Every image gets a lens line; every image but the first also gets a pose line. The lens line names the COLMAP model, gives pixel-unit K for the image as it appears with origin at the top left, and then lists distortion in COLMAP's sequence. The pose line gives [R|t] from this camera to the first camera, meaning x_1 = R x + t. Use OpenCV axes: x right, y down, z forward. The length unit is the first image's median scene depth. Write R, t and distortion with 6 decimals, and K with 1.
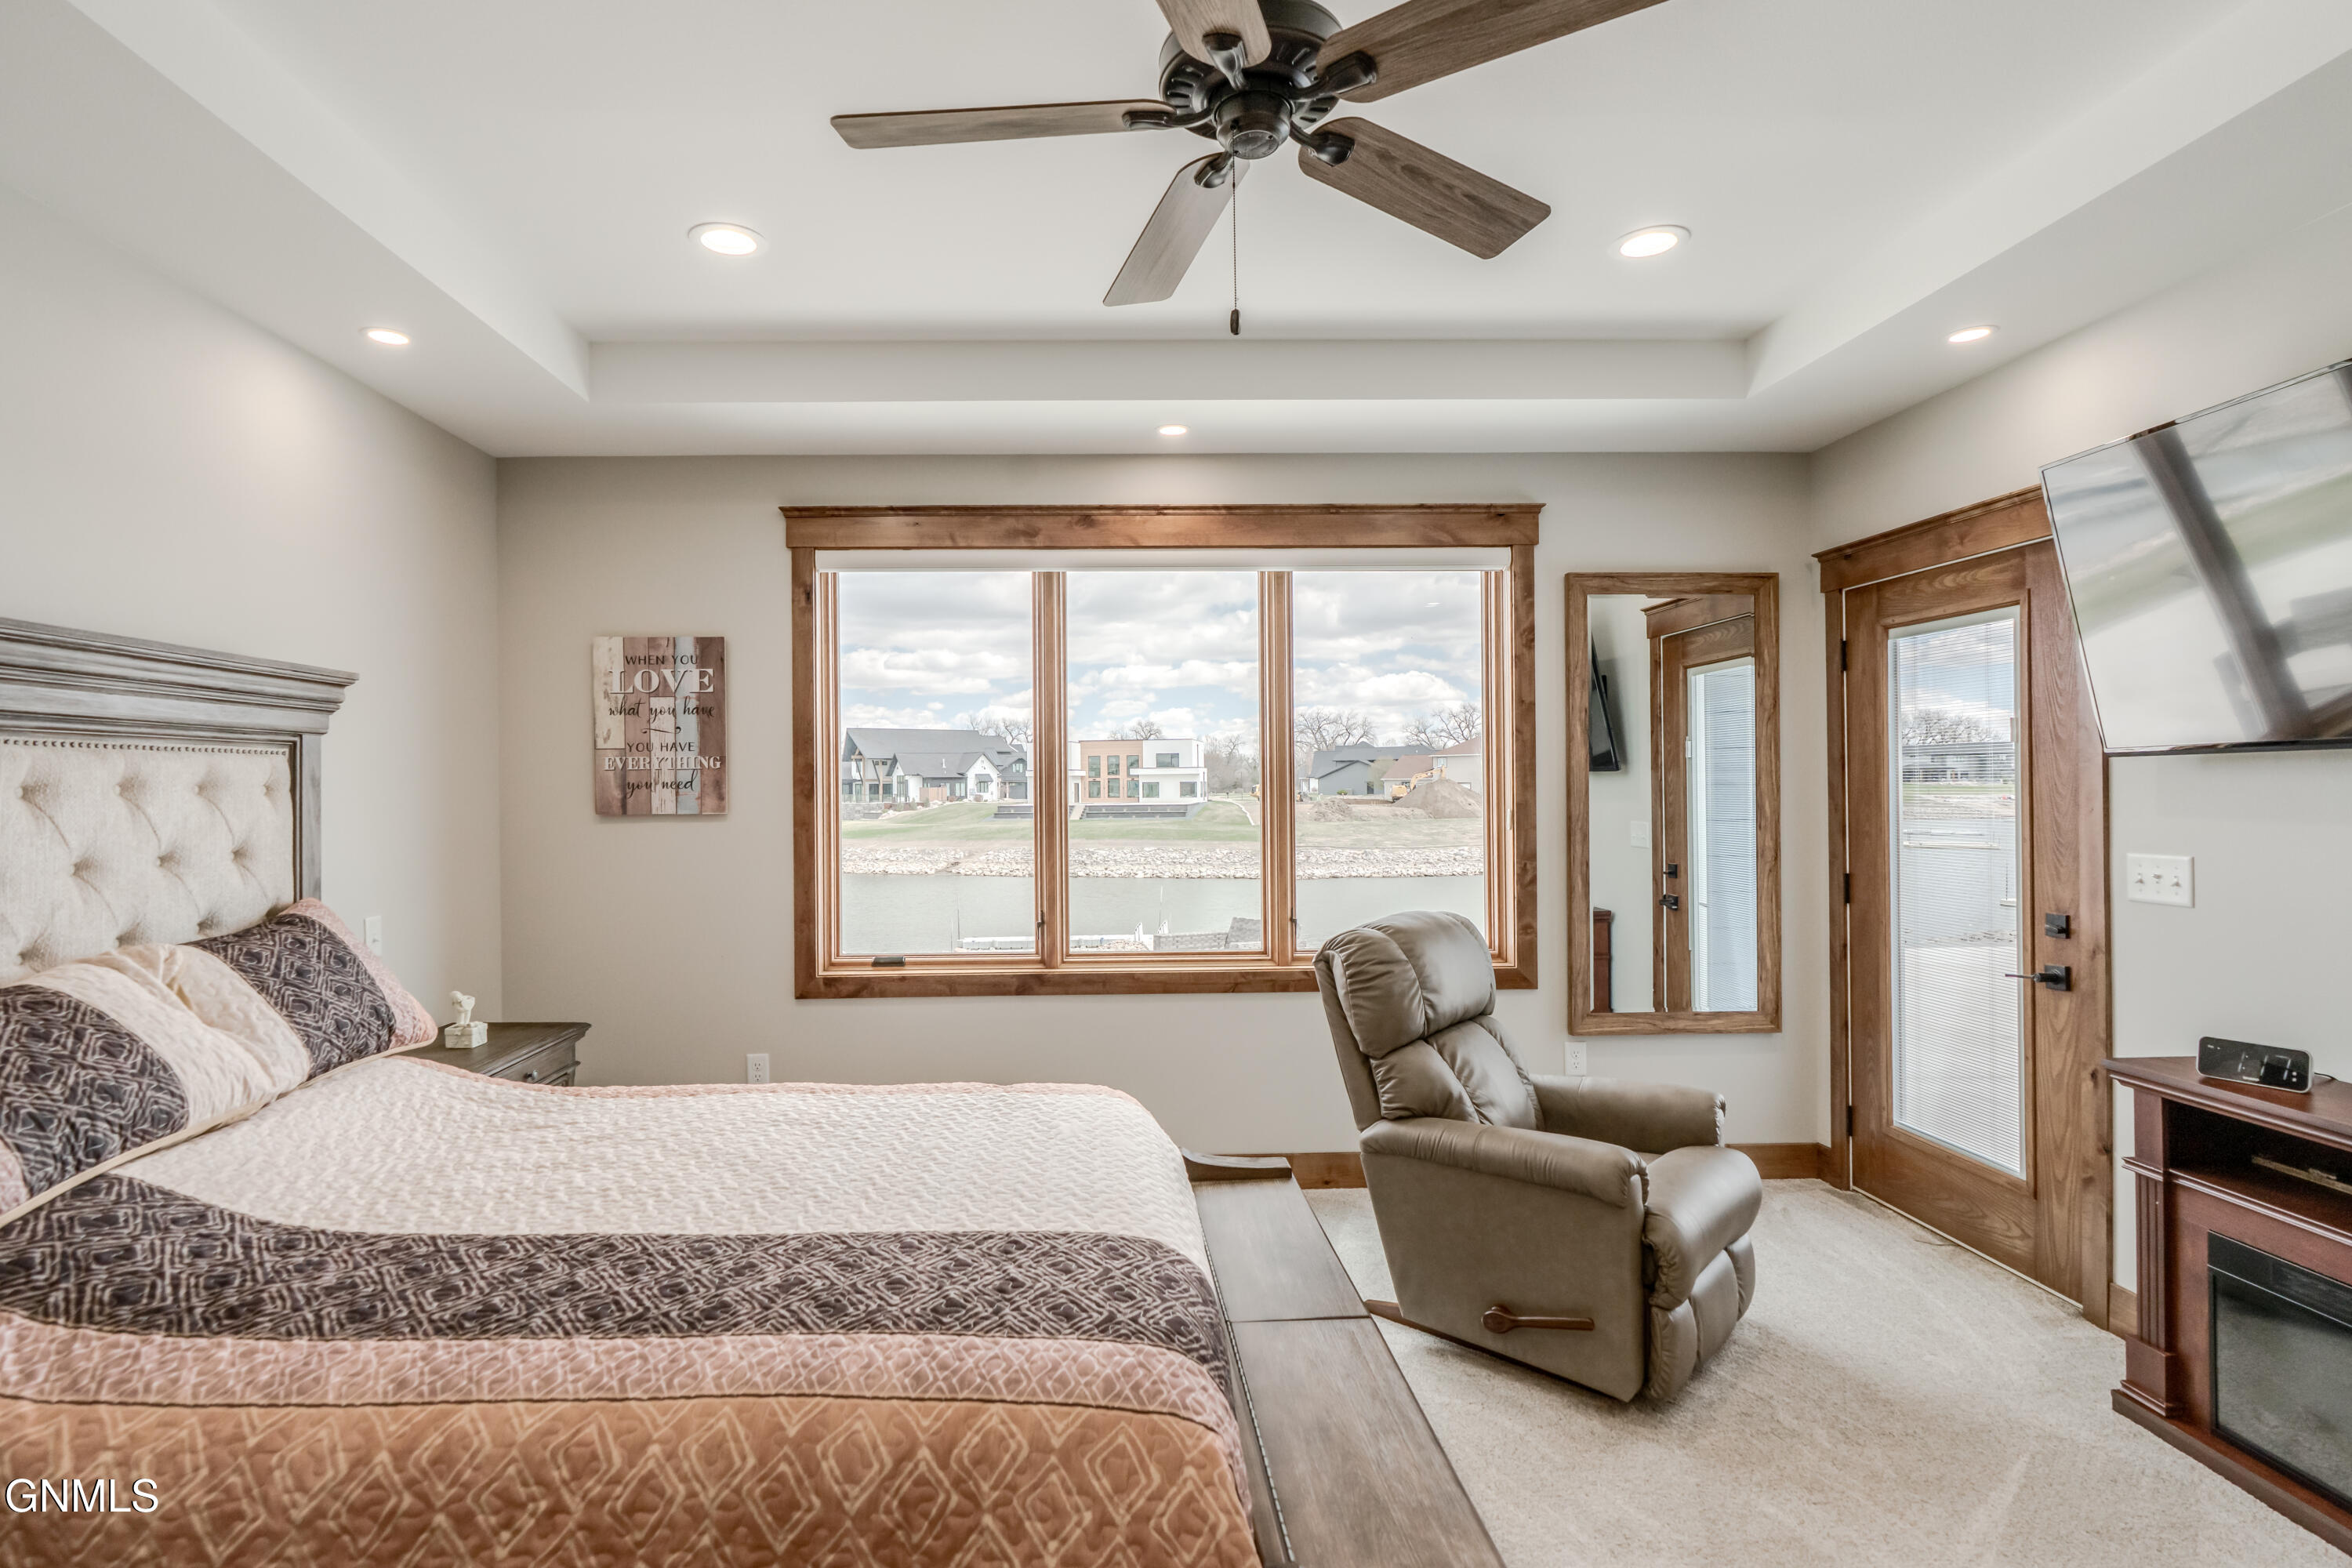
lens RADIAL K [[1139.2, 0, 1171.4], [0, 1139.2, 793.7], [0, 0, 1]] dist [-0.001001, 0.000513]
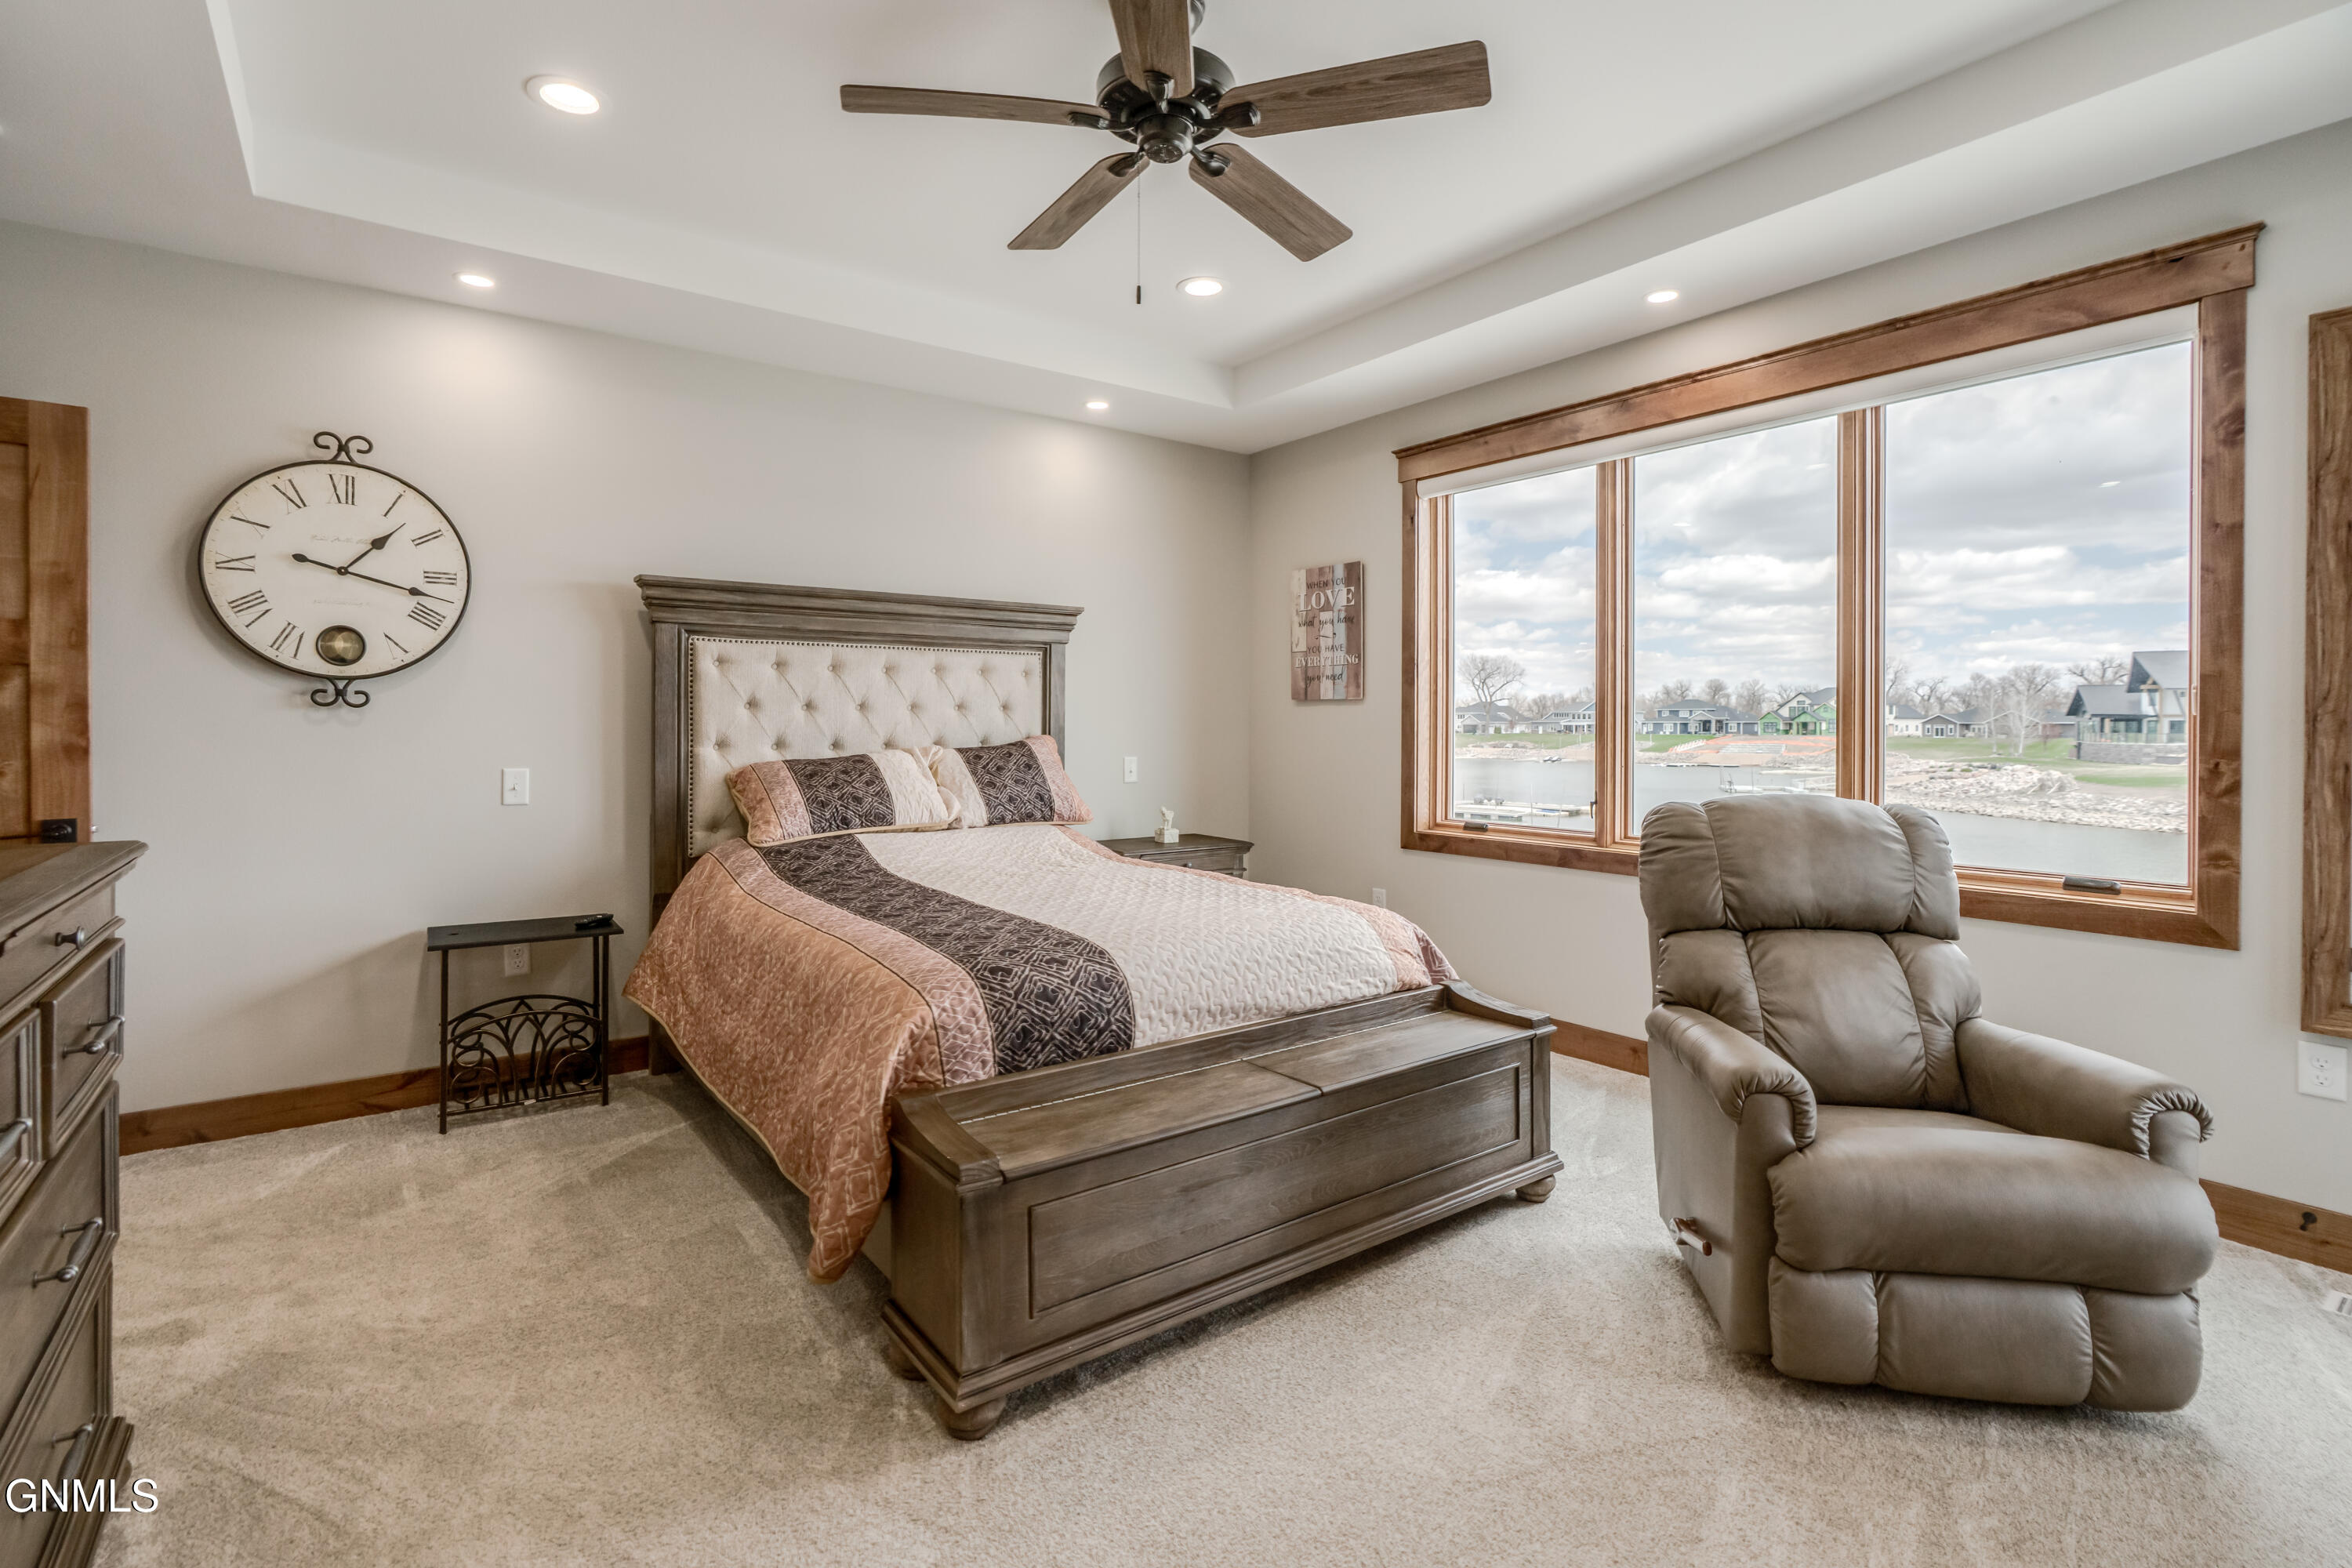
lens RADIAL K [[1101.7, 0, 1187.5], [0, 1101.7, 728.4], [0, 0, 1]] dist [-0.002229, 0.000461]
pose [[0.577841, 0.012379, -0.816056, 0.512712], [-0.009261, 0.999920, 0.008611, 0.042646], [0.816097, 0.002582, 0.577909, 0.122342]]
